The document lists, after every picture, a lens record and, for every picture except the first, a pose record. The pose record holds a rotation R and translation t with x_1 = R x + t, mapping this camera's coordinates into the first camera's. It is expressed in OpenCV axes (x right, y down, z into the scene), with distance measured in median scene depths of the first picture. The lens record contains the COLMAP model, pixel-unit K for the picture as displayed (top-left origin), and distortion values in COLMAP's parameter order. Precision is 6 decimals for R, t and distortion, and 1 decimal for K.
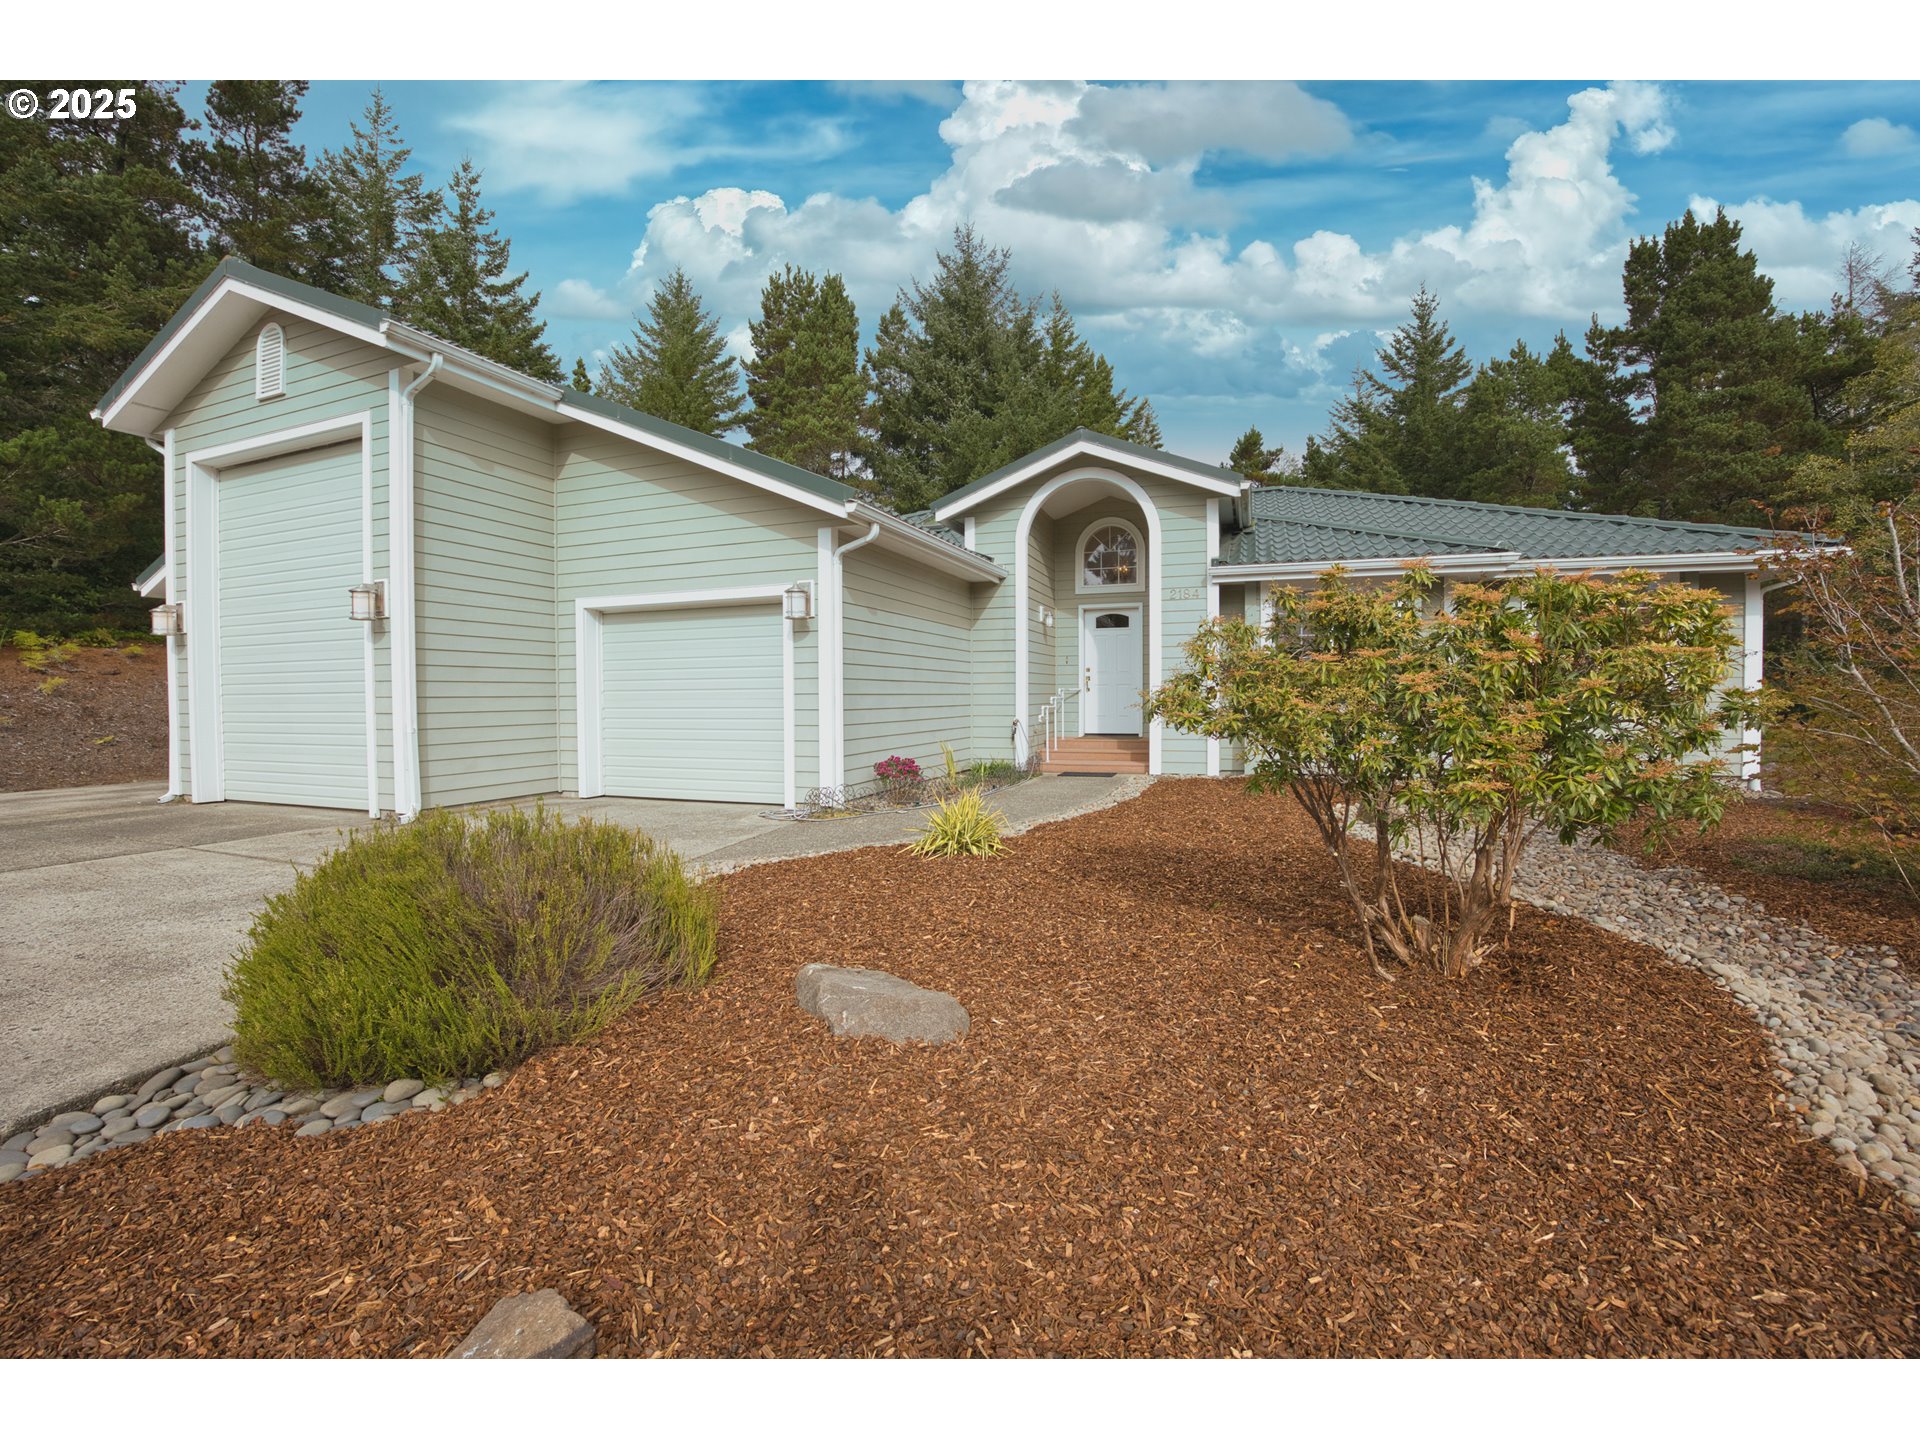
lens RADIAL K [[805.5, 0, 962.3], [0, 805.5, 711.1], [0, 0, 1]] dist [-0.061968, 0.012192]
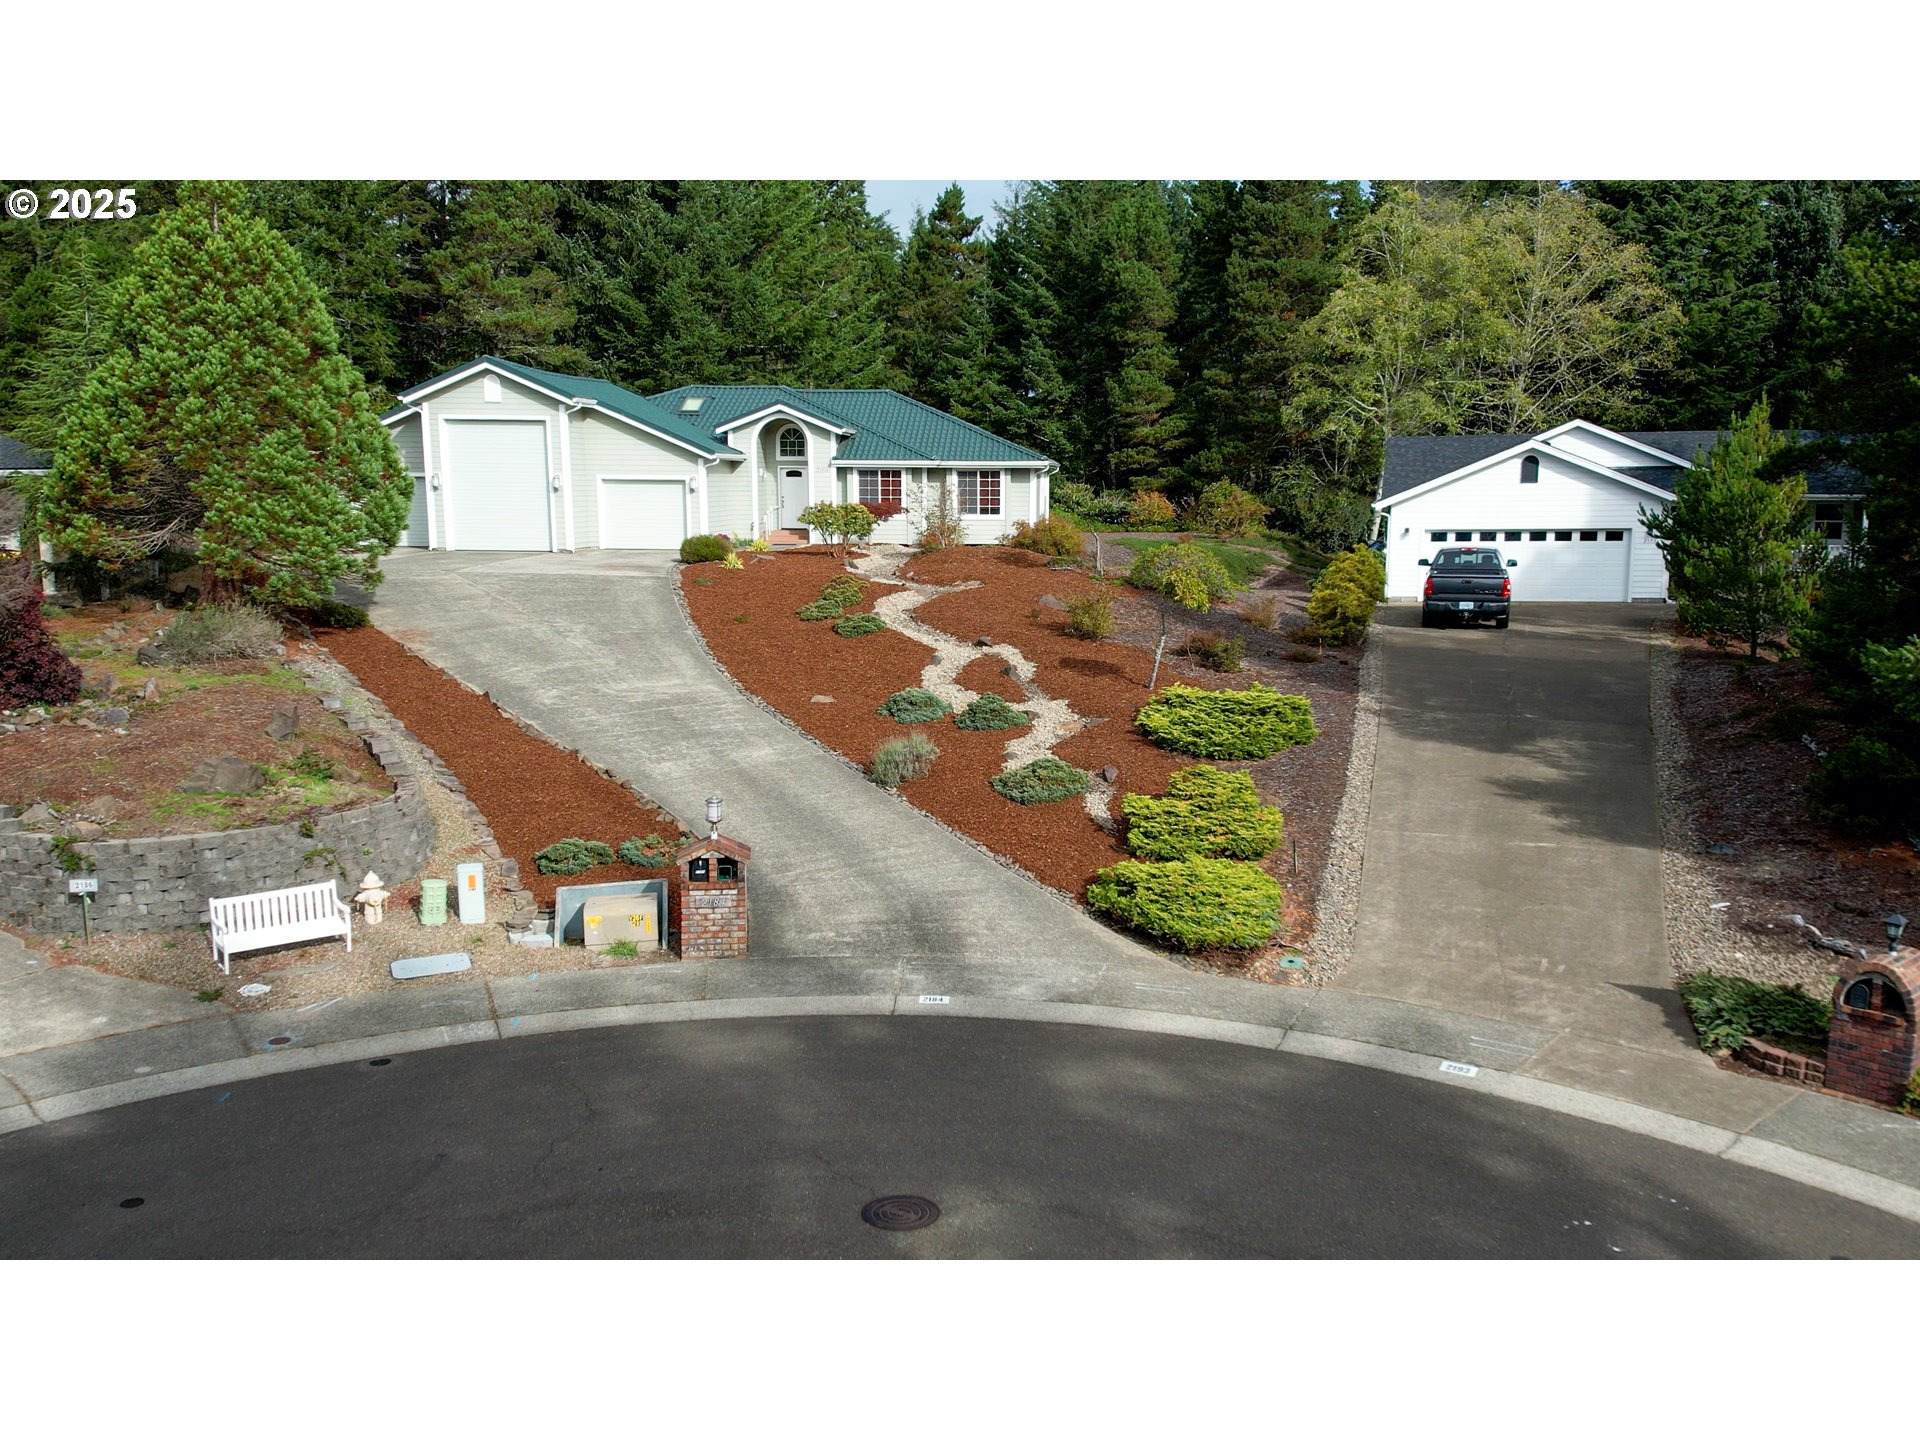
lens RADIAL K [[1690.5, 0, 960.5], [0, 1690.5, 730.9], [0, 0, 1]] dist [0.298868, -0.604455]
pose [[0.962388, -0.033878, 0.269557, -1.386664], [-0.001697, 0.991426, 0.130660, -0.069883], [-0.271672, -0.126203, 0.954079, -7.753913]]
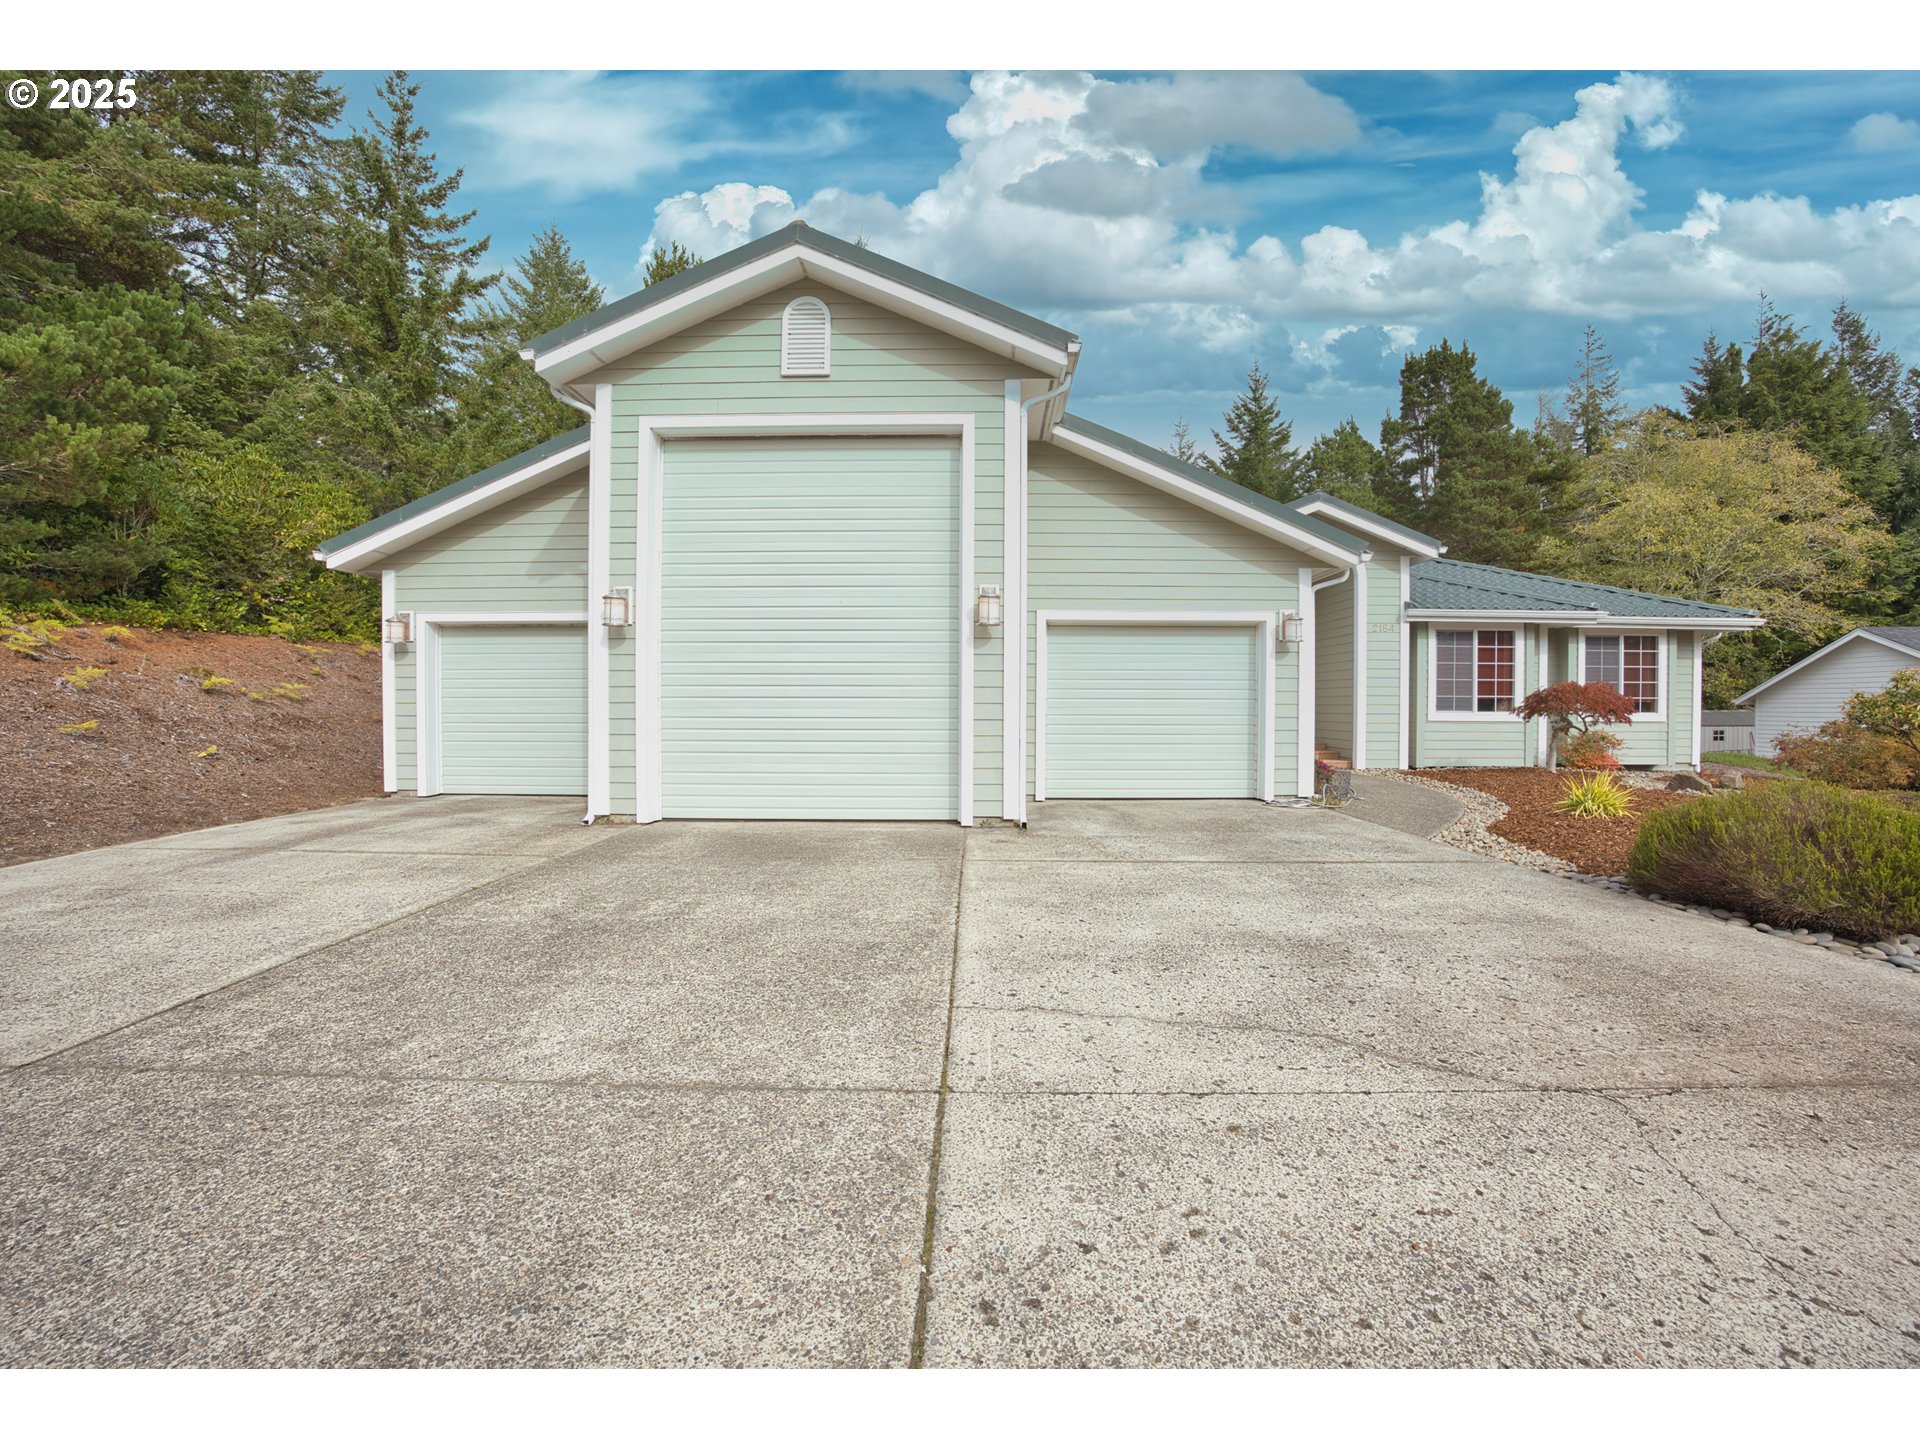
lens RADIAL K [[805.5, 0, 962.3], [0, 805.5, 711.1], [0, 0, 1]] dist [-0.061968, 0.012192]
pose [[0.943281, 0.007163, 0.331919, -1.430403], [-0.003950, 0.999939, -0.010353, 0.001908], [-0.331973, 0.008455, 0.943251, 0.055425]]
